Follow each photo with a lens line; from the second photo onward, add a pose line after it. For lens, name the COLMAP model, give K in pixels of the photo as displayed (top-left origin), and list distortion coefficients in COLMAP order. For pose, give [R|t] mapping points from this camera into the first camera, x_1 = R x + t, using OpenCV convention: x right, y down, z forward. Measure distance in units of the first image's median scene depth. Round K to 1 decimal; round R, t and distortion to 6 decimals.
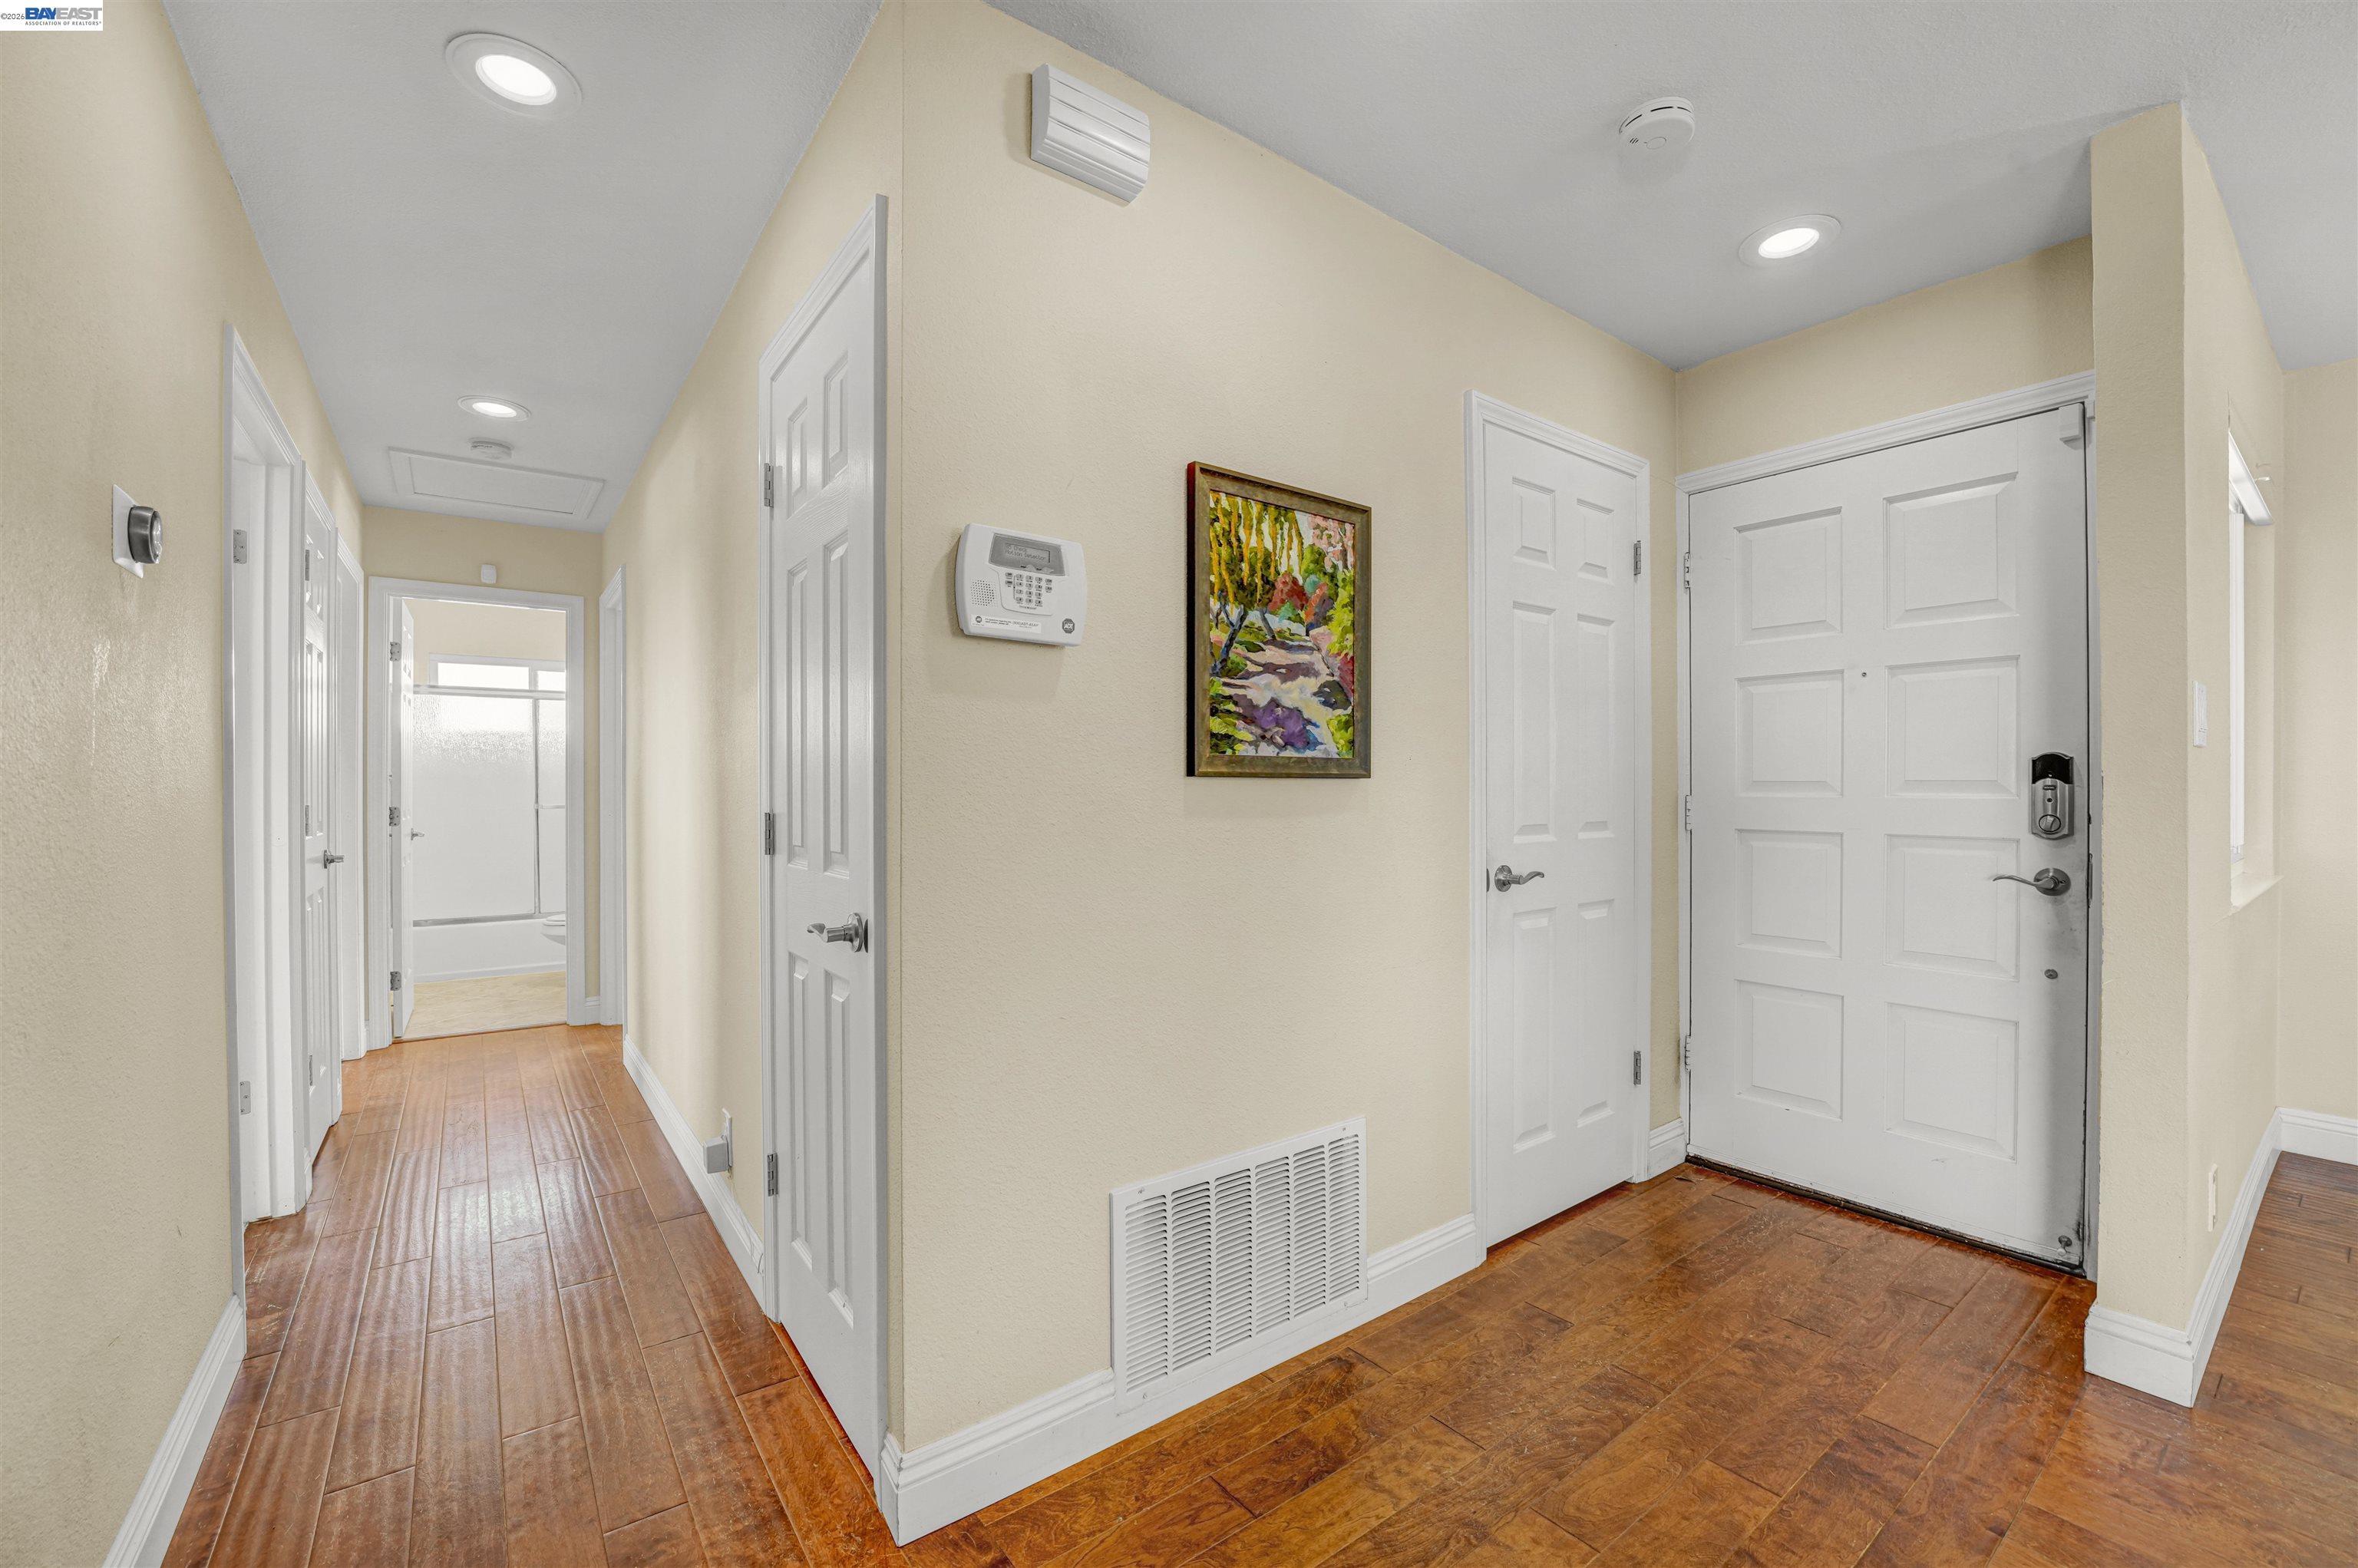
lens RADIAL K [[959.7, 0, 1164.3], [0, 959.7, 789.5], [0, 0, 1]] dist [-0.025368, -0.000267]
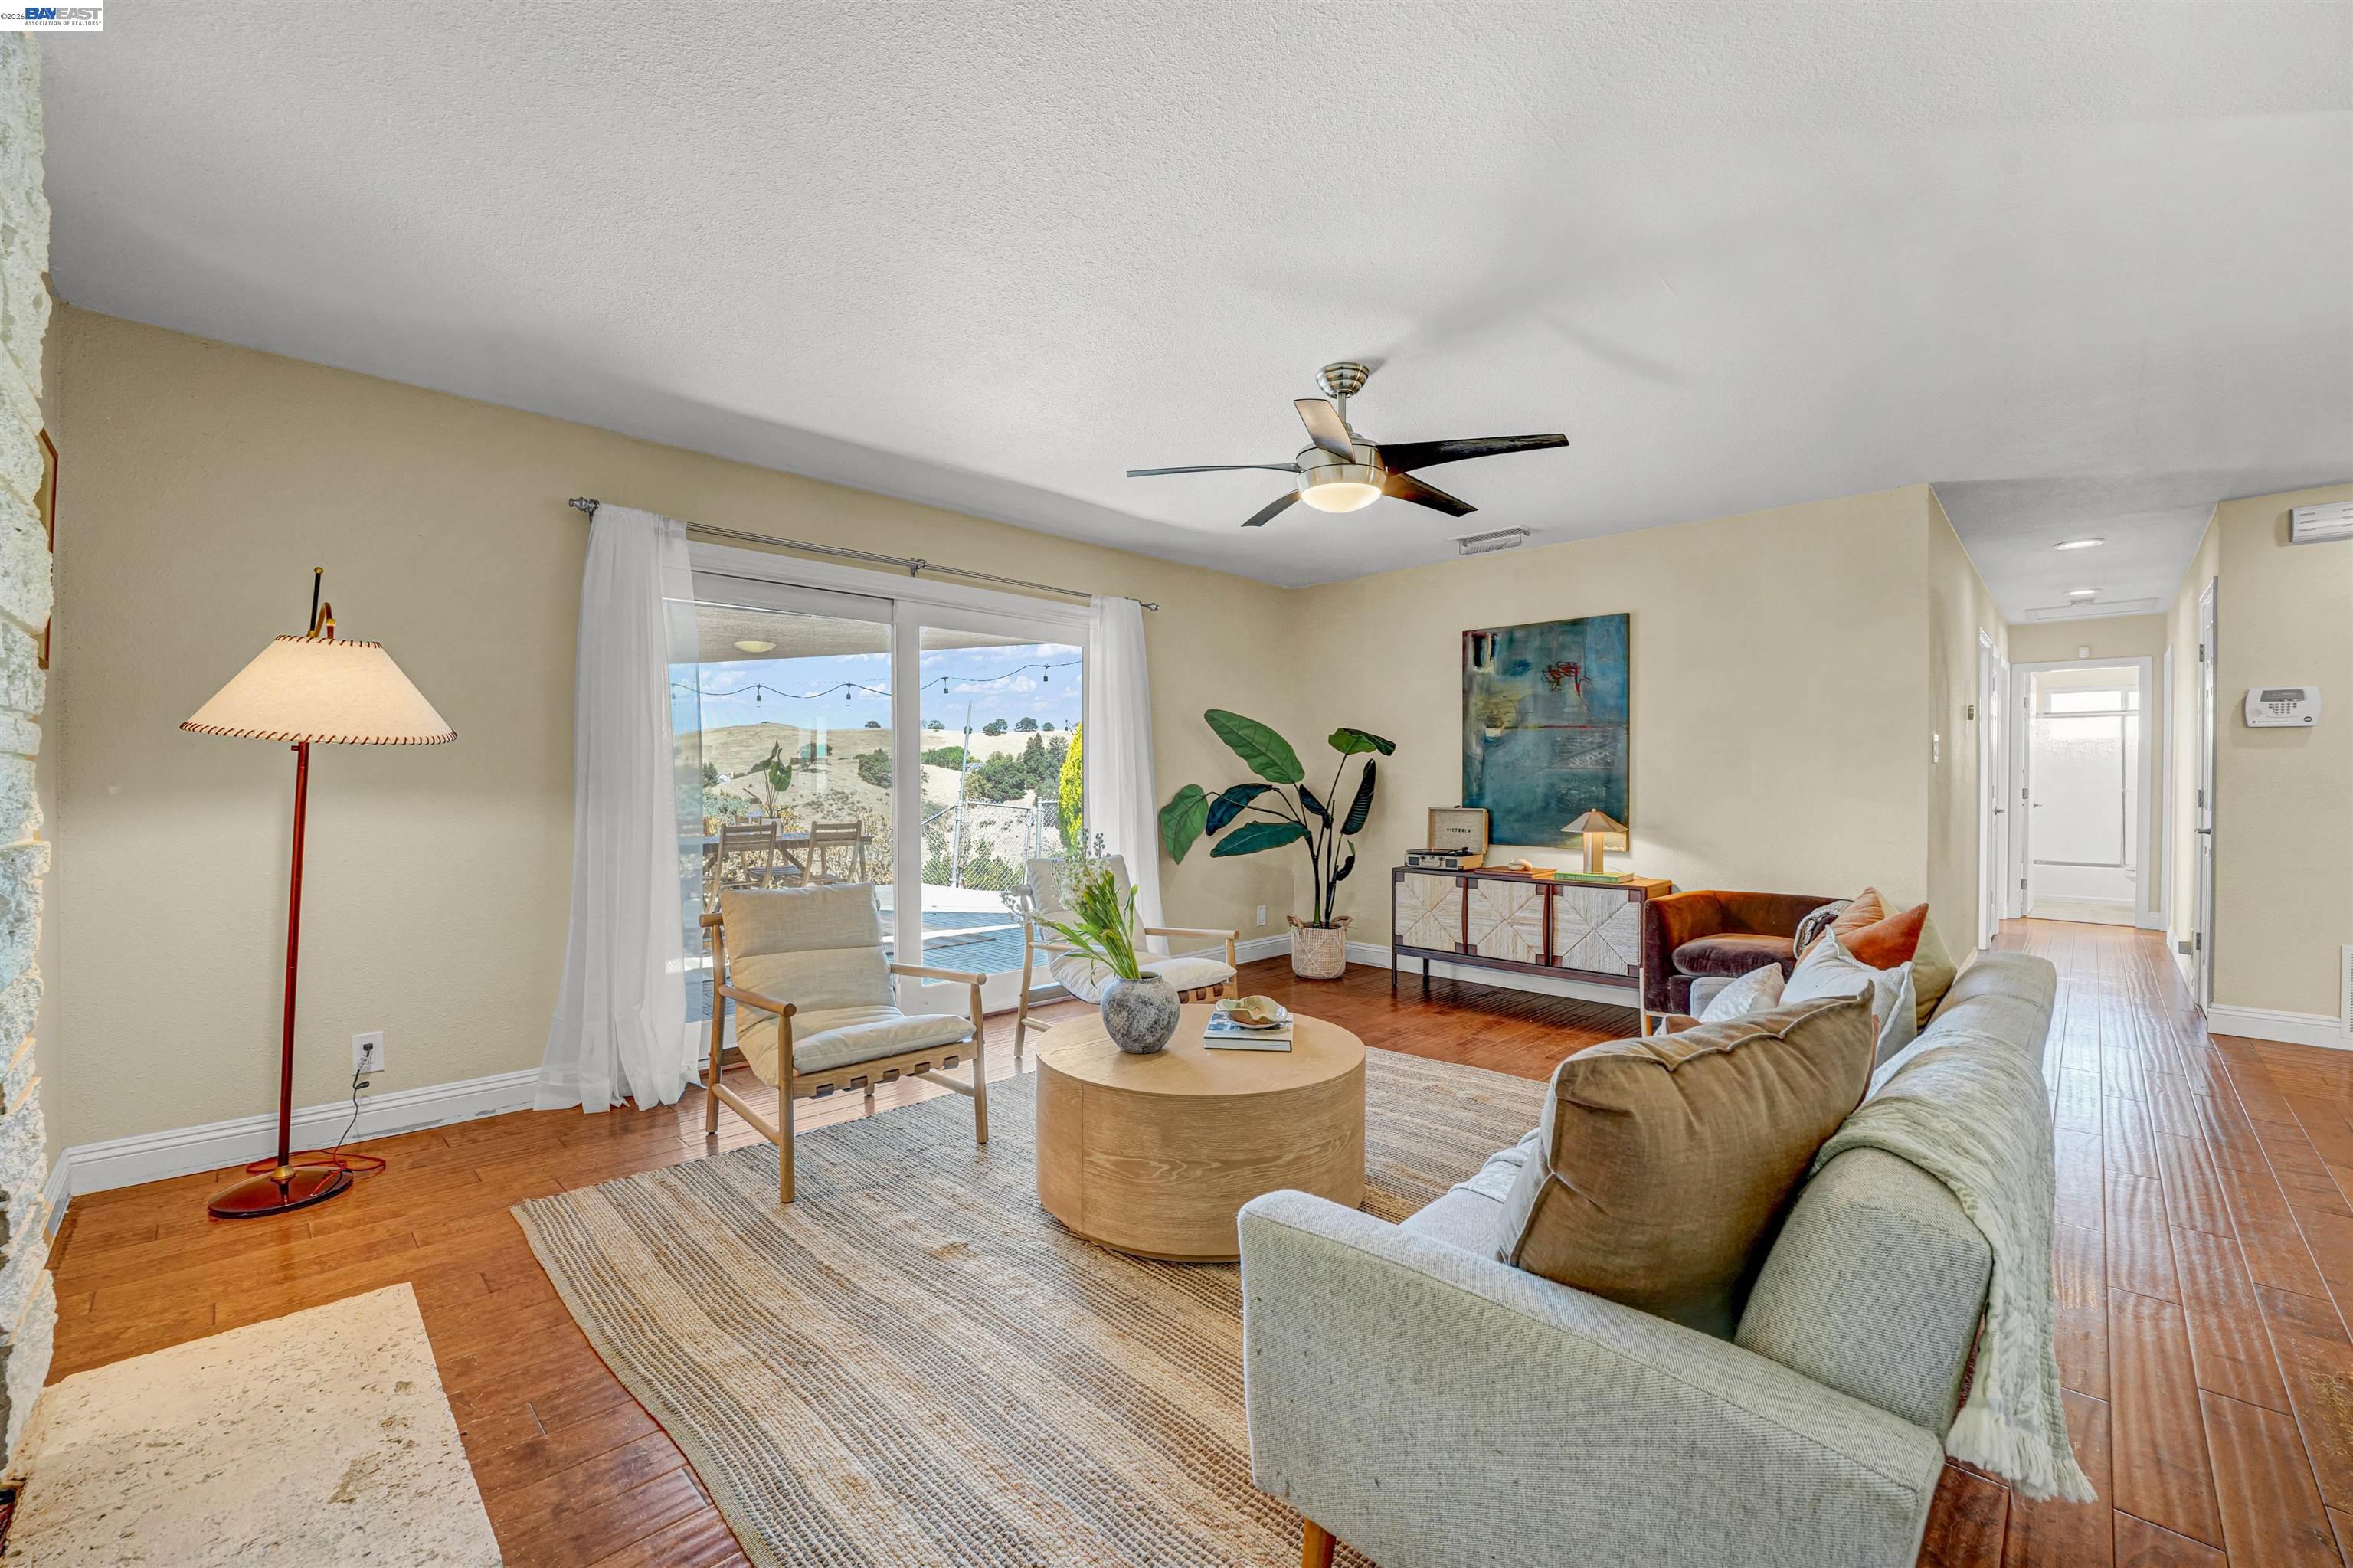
lens RADIAL K [[954.7, 0, 1169.2], [0, 954.7, 788.1], [0, 0, 1]] dist [-0.027630, 0.002275]
pose [[0.159951, 0.013016, -0.987039, 1.560837], [-0.003200, 0.999915, 0.012667, -0.001212], [0.987120, 0.001132, 0.159979, -2.055230]]
